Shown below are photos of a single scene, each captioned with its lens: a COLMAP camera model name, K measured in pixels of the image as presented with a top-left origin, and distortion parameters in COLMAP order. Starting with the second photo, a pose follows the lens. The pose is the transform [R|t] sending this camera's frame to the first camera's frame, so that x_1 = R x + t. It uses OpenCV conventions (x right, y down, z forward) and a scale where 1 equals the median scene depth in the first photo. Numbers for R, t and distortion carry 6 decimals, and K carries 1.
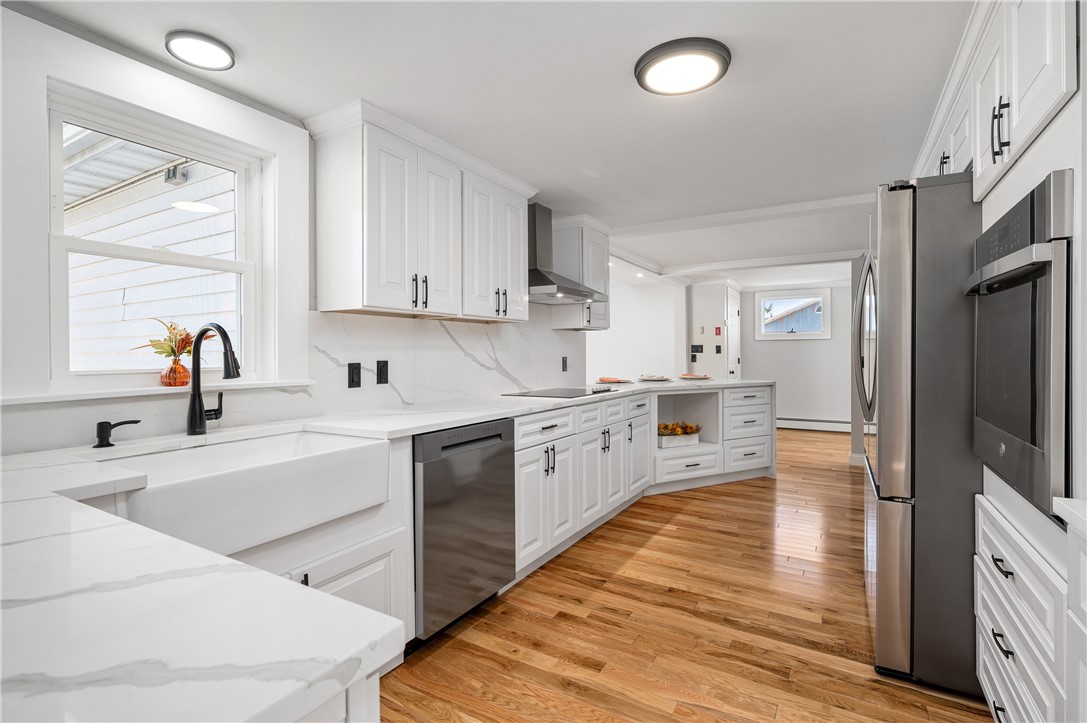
lens RADIAL K [[511.6, 0, 543.5], [0, 511.6, 361.5], [0, 0, 1]] dist [-0.000601, -0.000651]
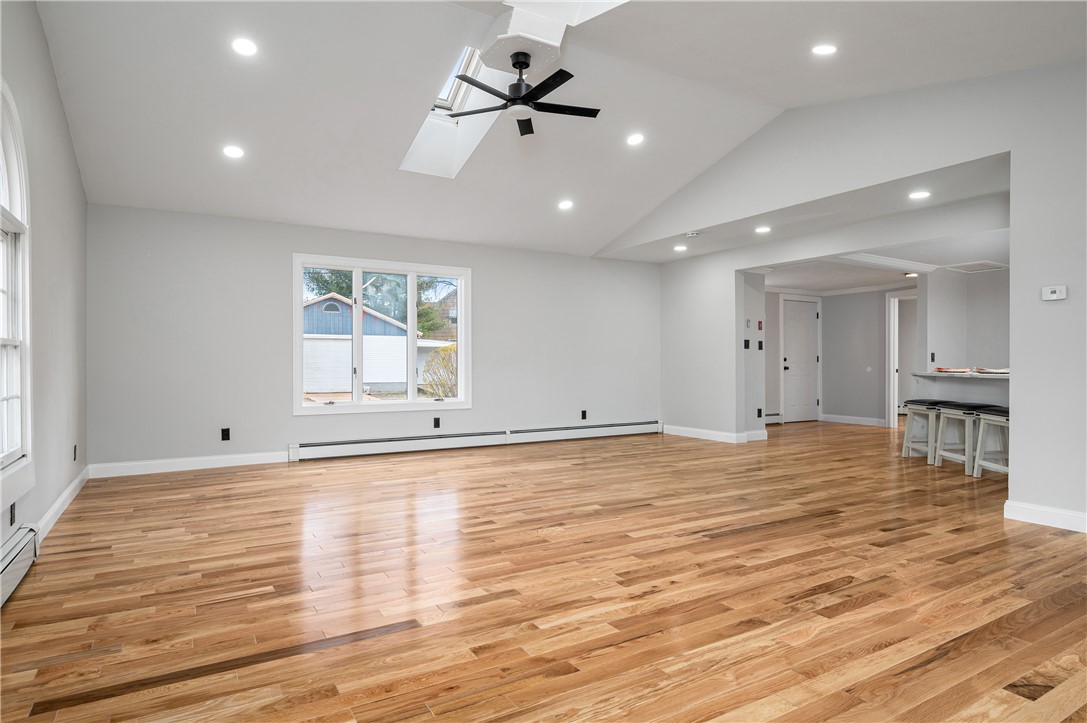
lens RADIAL K [[605.3, 0, 536.2], [0, 605.3, 363.0], [0, 0, 1]] dist [-0.003993, -0.000913]
pose [[0.474207, 0.000371, 0.880413, -2.298236], [0.011544, 0.999911, -0.006639, 0.032754], [-0.880338, 0.013312, 0.474161, 2.400767]]
